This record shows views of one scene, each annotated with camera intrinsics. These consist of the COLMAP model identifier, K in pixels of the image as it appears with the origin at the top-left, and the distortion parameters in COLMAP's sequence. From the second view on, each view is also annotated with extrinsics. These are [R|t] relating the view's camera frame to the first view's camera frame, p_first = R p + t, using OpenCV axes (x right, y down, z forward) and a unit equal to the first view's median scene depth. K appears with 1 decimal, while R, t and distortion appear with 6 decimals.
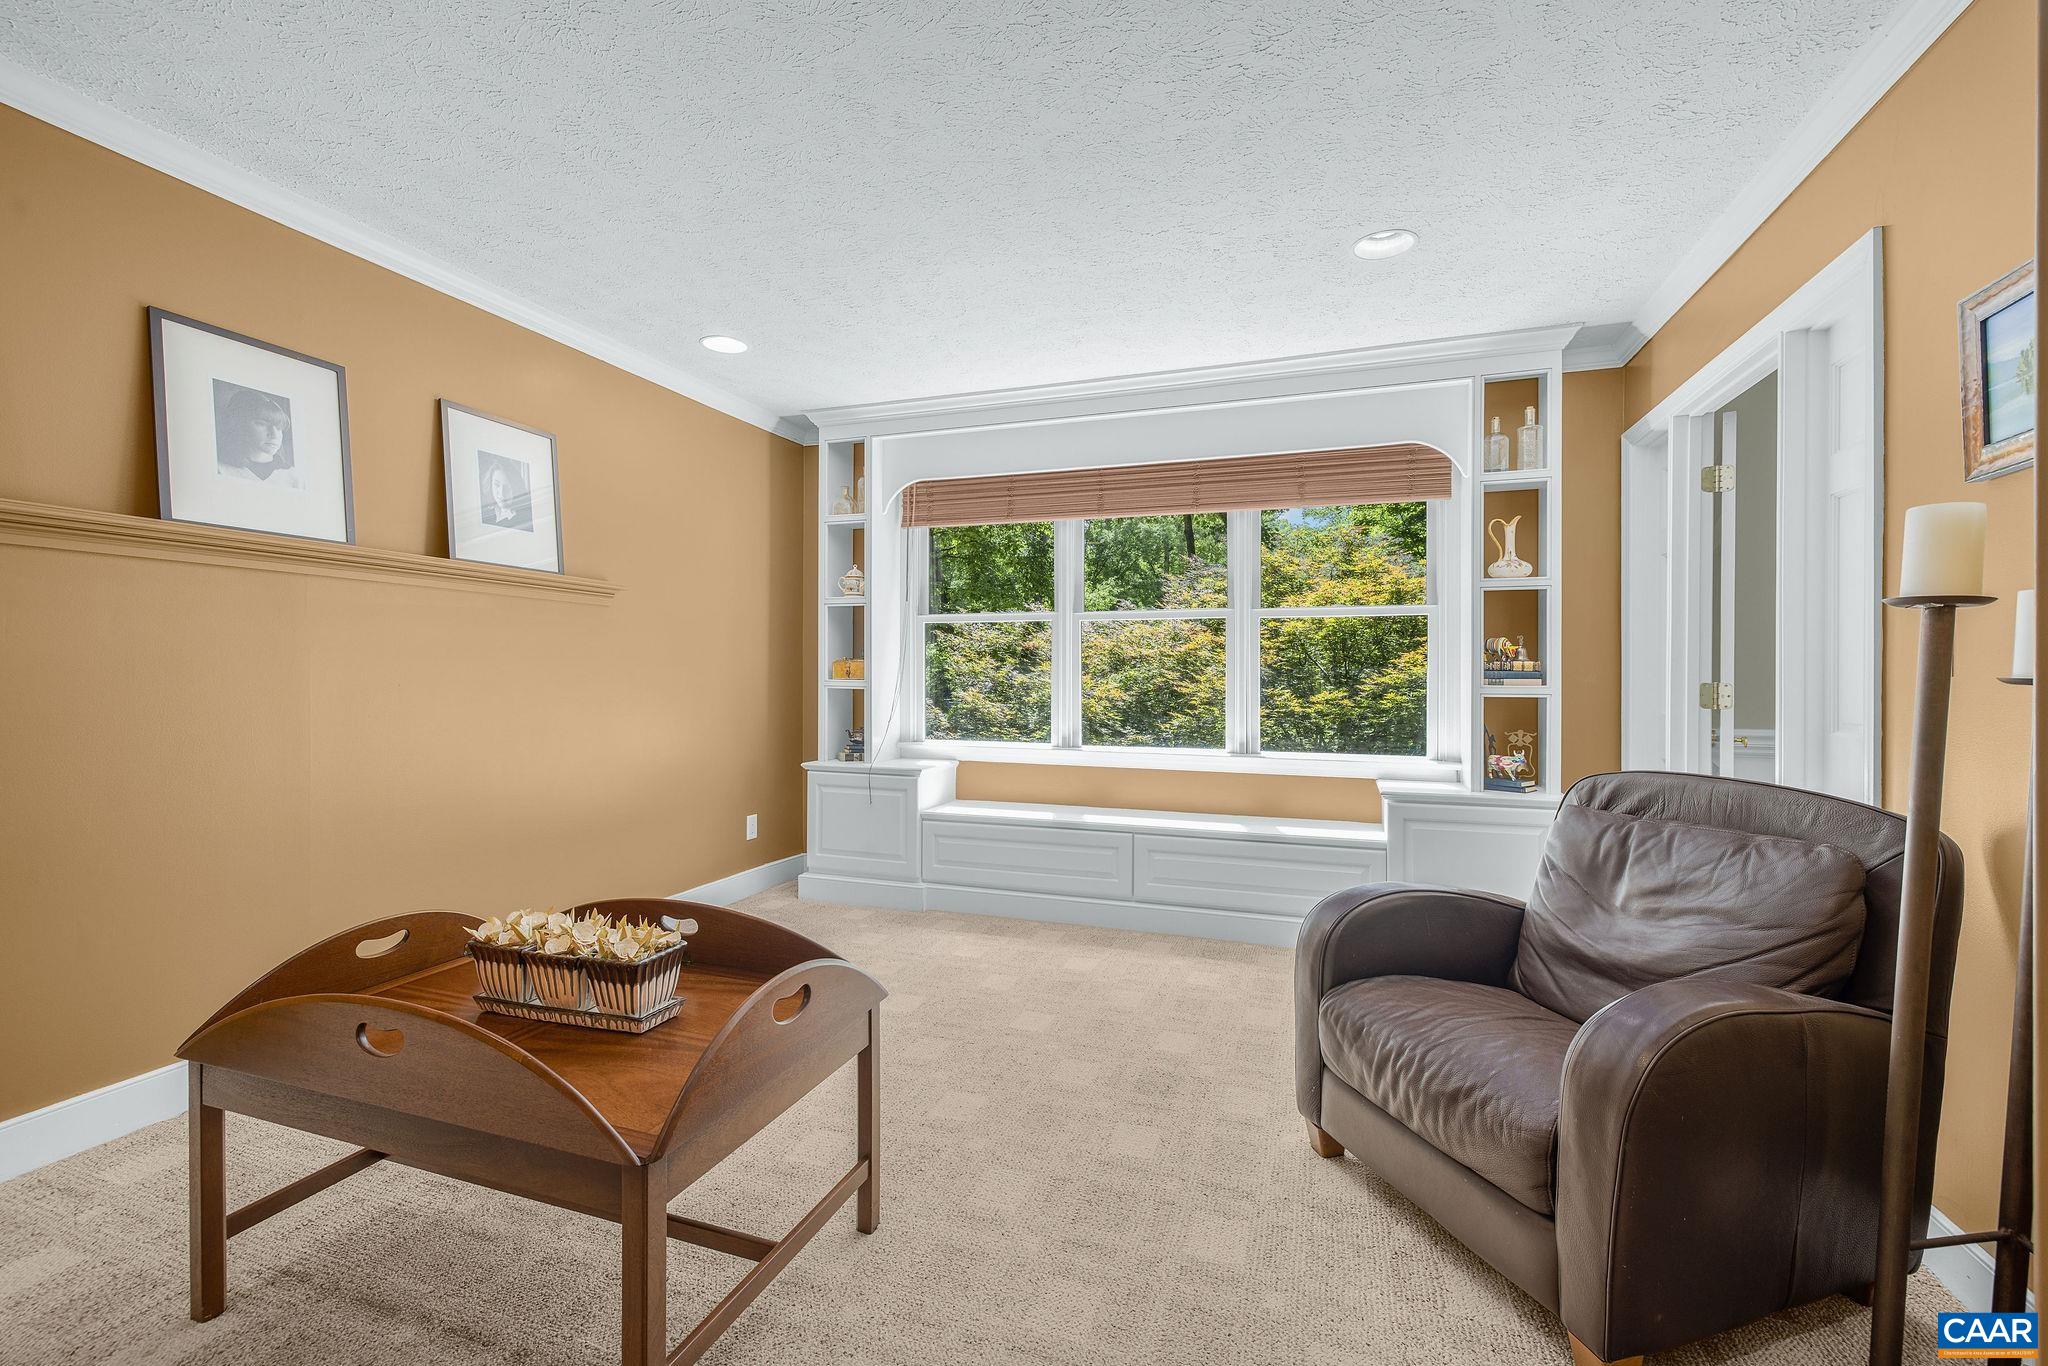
lens RADIAL K [[871.4, 0, 1023.3], [0, 871.4, 685.8], [0, 0, 1]] dist [0.001792, -0.000525]
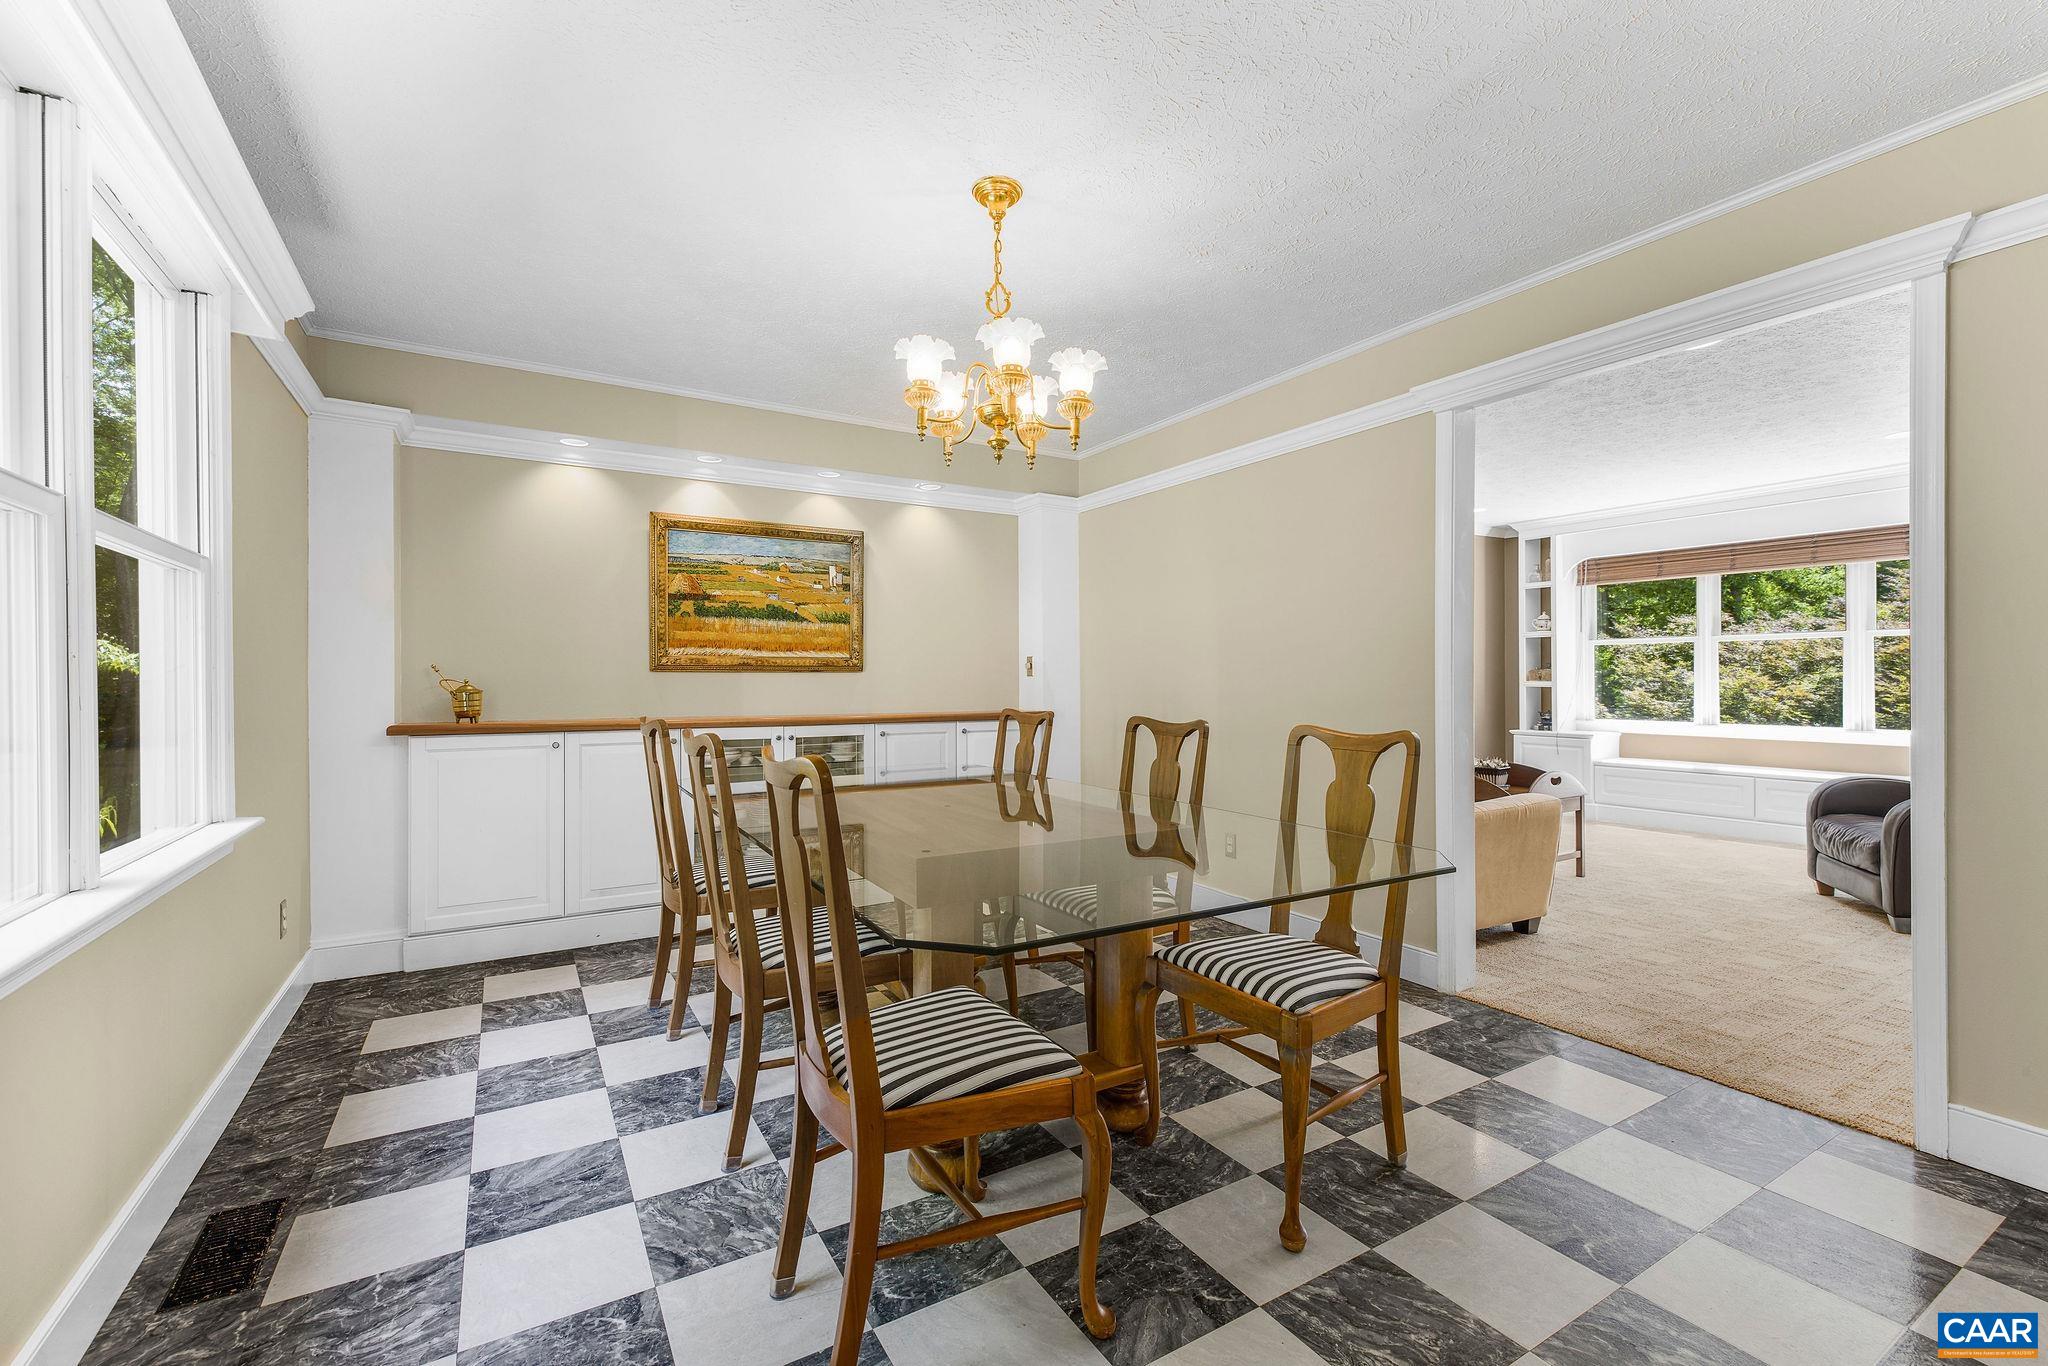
lens RADIAL K [[871.4, 0, 1009.2], [0, 871.4, 679.2], [0, 0, 1]] dist [0.001792, -0.000525]
pose [[0.769771, -0.008313, -0.638266, 0.081054], [0.001583, 0.999937, -0.011115, 0.005706], [0.638319, 0.007545, 0.769735, -0.922431]]
